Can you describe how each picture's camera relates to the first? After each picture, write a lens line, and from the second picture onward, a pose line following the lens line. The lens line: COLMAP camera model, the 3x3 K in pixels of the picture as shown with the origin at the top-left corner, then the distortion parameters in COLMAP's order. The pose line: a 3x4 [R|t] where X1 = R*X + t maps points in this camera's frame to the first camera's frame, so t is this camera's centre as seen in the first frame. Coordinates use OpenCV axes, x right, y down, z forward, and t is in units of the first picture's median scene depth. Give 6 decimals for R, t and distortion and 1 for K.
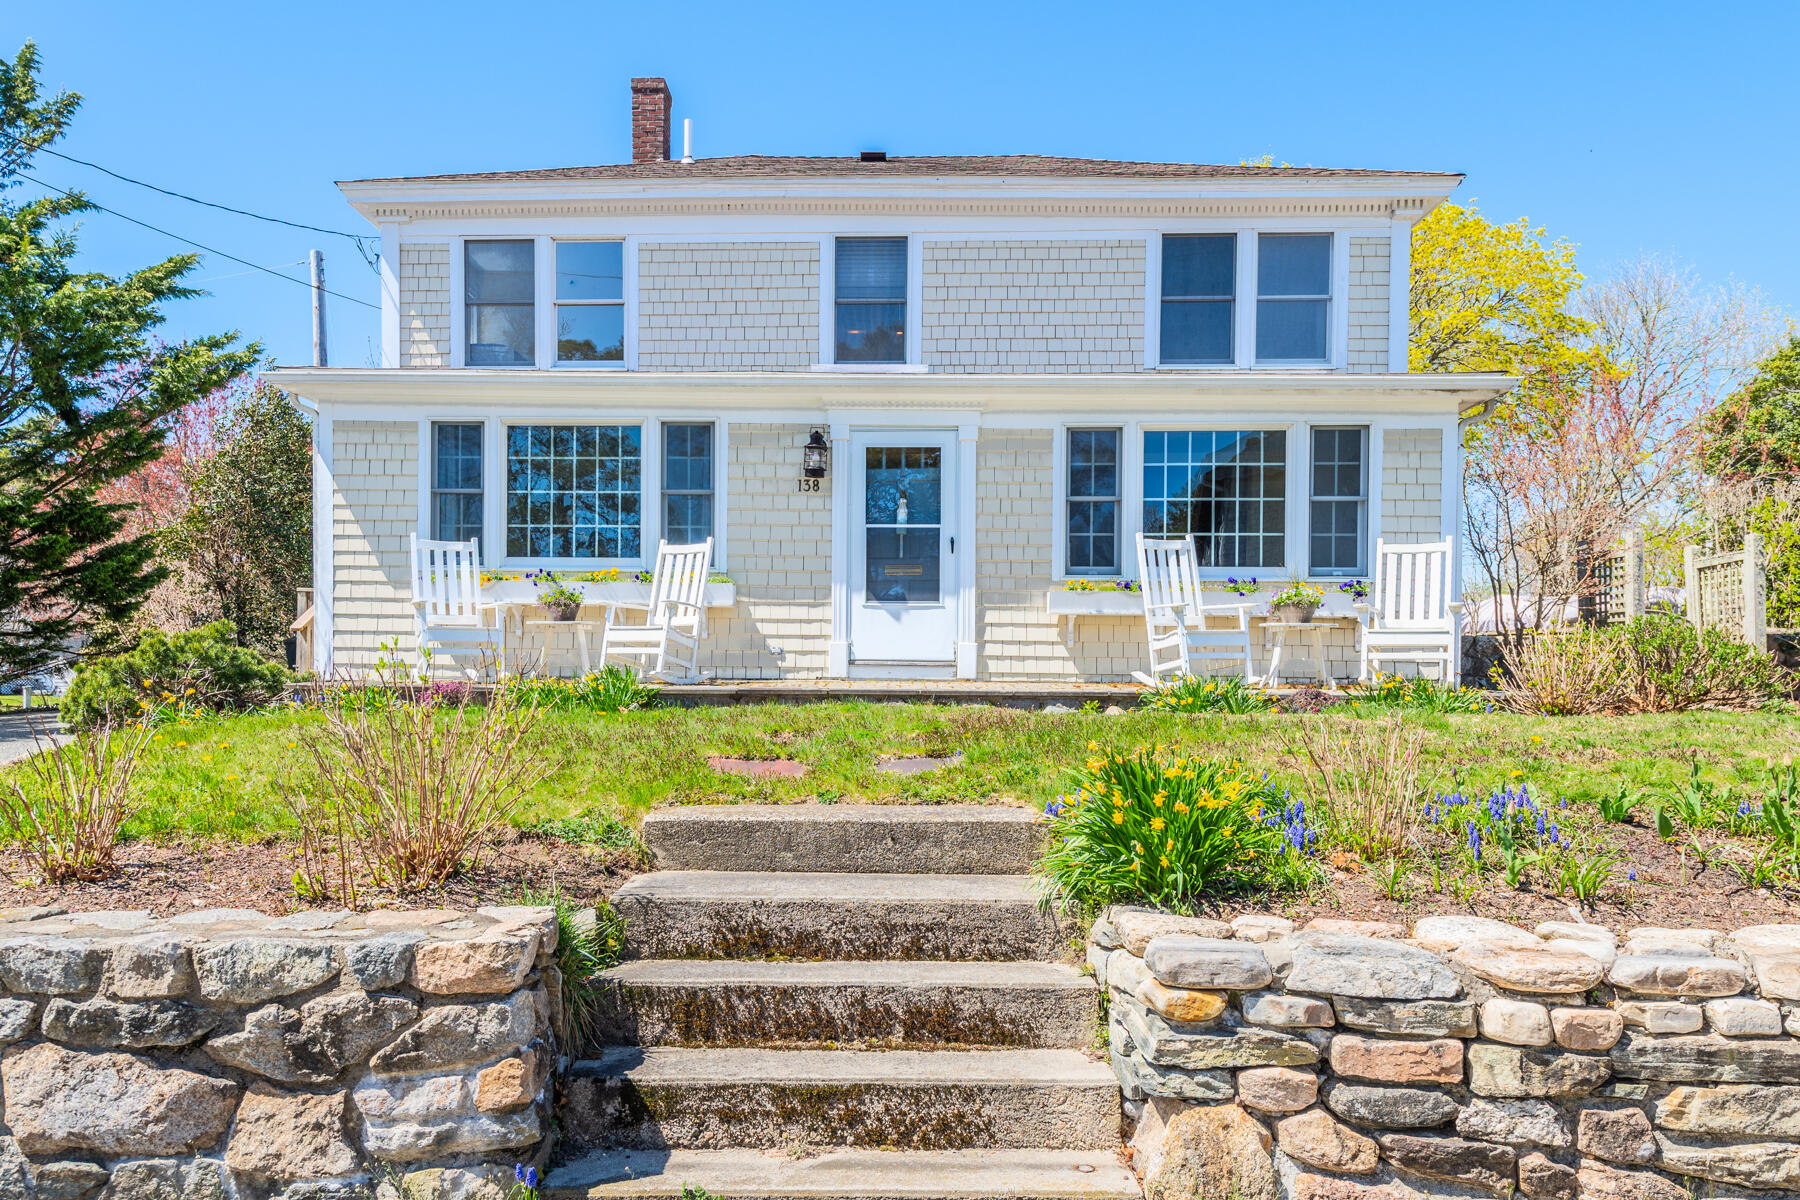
lens RADIAL K [[1235.3, 0, 882.0], [0, 1235.3, 606.4], [0, 0, 1]] dist [0.004284, -0.002296]
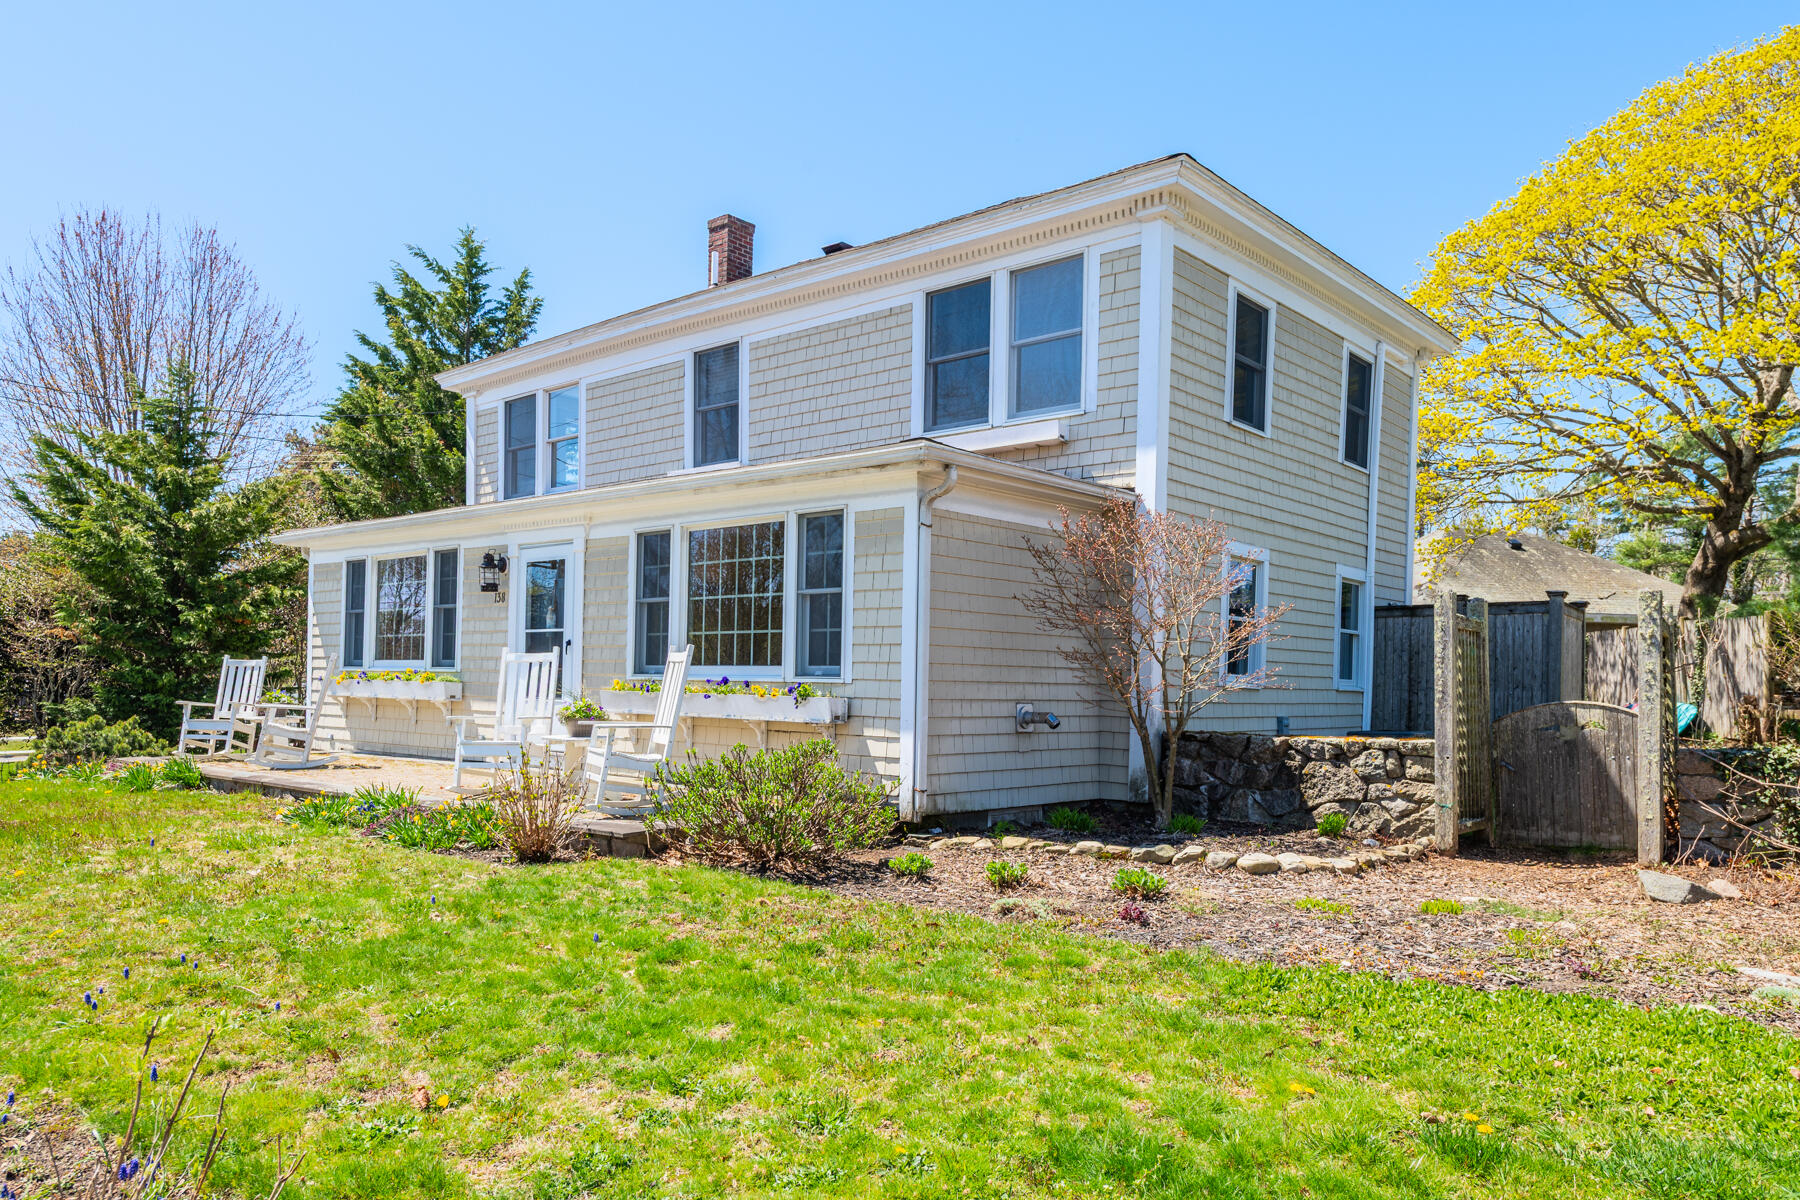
lens RADIAL K [[1235.3, 0, 879.0], [0, 1235.3, 629.4], [0, 0, 1]] dist [0.004284, -0.002296]
pose [[0.769741, -0.021155, -0.638005, 0.789840], [0.020340, 0.999756, -0.008611, -0.040293], [0.638032, -0.006349, 0.769984, 0.259081]]
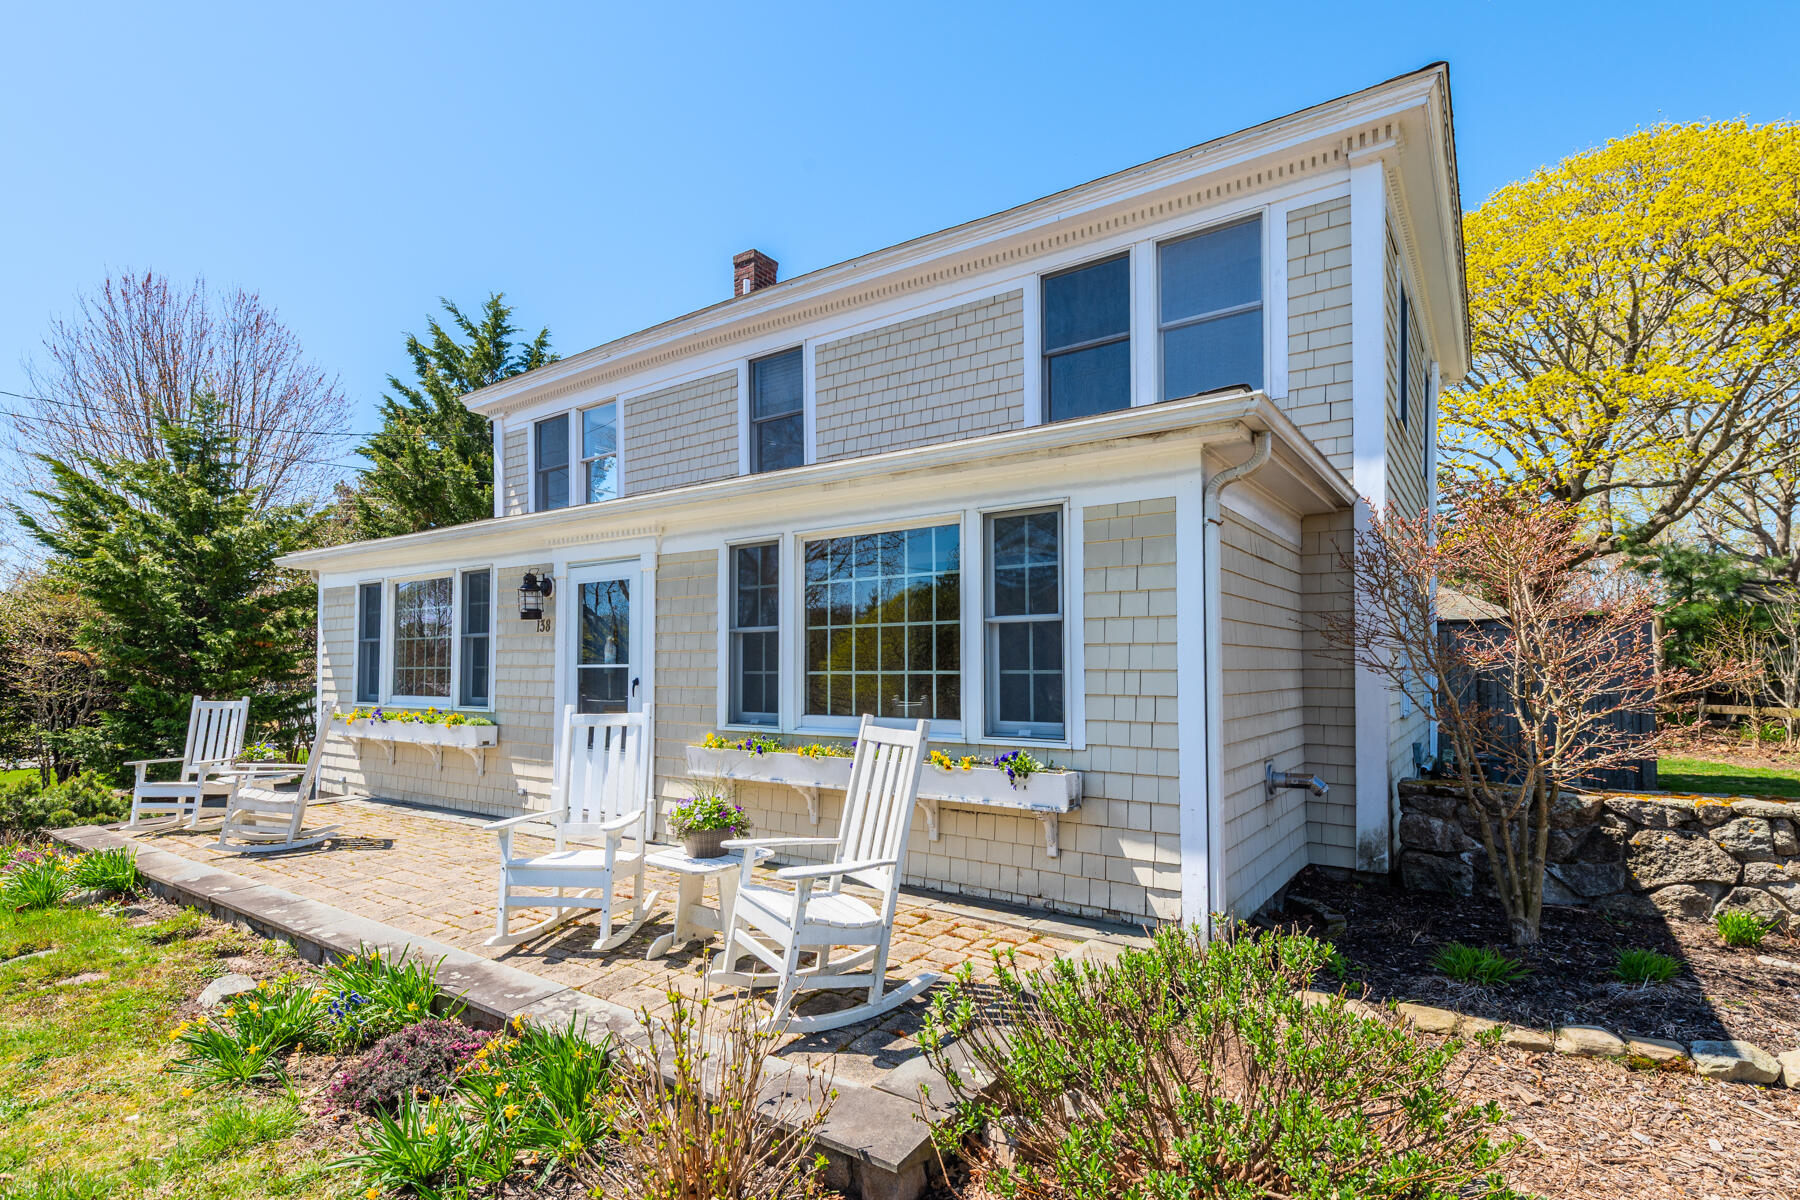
lens RADIAL K [[857.3, 0, 884.8], [0, 857.3, 619.2], [0, 0, 1]] dist [-0.000393, -0.000184]
pose [[0.835545, -0.039507, -0.548000, 0.445273], [0.035429, 0.999210, -0.018018, -0.065481], [0.548279, -0.004361, 0.836284, 0.463844]]
